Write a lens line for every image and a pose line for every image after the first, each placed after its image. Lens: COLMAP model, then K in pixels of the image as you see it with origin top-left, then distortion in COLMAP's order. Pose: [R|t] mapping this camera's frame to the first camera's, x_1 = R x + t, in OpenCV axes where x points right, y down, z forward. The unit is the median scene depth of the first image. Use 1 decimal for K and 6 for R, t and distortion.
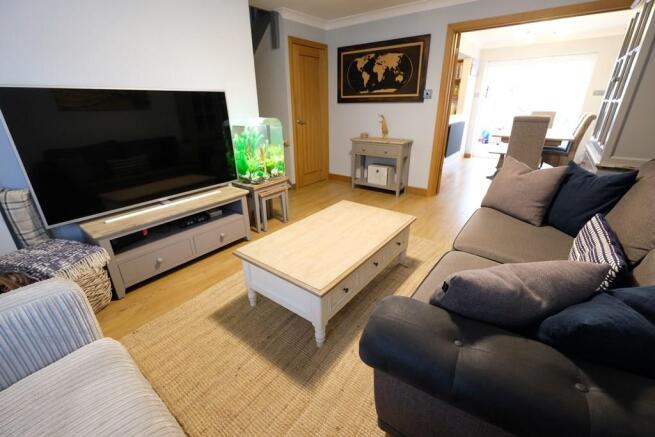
lens RADIAL K [[285.6, 0, 328.3], [0, 285.6, 216.1], [0, 0, 1]] dist [-0.001504, 0.000010]
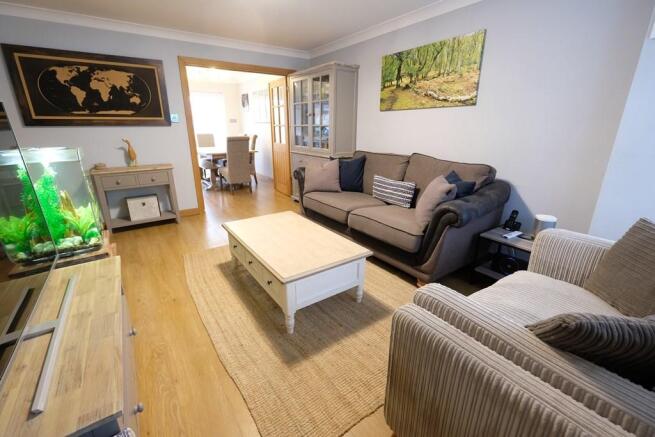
lens RADIAL K [[285.6, 0, 328.3], [0, 285.6, 216.1], [0, 0, 1]] dist [-0.001504, 0.000010]
pose [[0.298198, -0.280800, 0.912266, -0.483805], [0.351246, 0.920966, 0.168664, -0.079486], [-0.887527, 0.270134, 0.373260, 0.214107]]
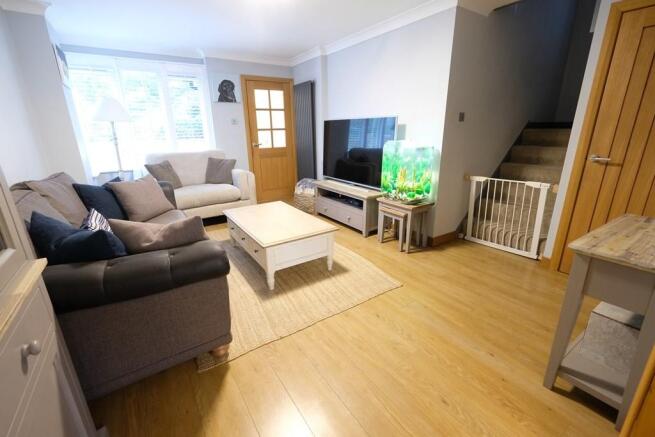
lens RADIAL K [[285.6, 0, 328.3], [0, 285.6, 216.1], [0, 0, 1]] dist [-0.001504, 0.000010]
pose [[-0.320656, 0.295567, -0.899900, 0.612690], [-0.335255, 0.853151, 0.399672, -0.309118], [0.885880, 0.429854, -0.174478, 0.761638]]
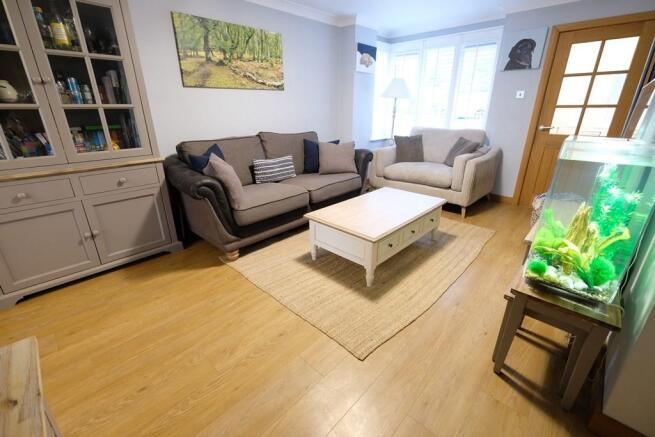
lens RADIAL K [[285.6, 0, 328.3], [0, 285.6, 216.1], [0, 0, 1]] dist [-0.001504, 0.000010]
pose [[-0.994133, -0.025090, 0.105217, 0.064730], [0.052840, 0.736117, 0.674788, -0.398607], [-0.094383, 0.676389, -0.730472, 1.014084]]
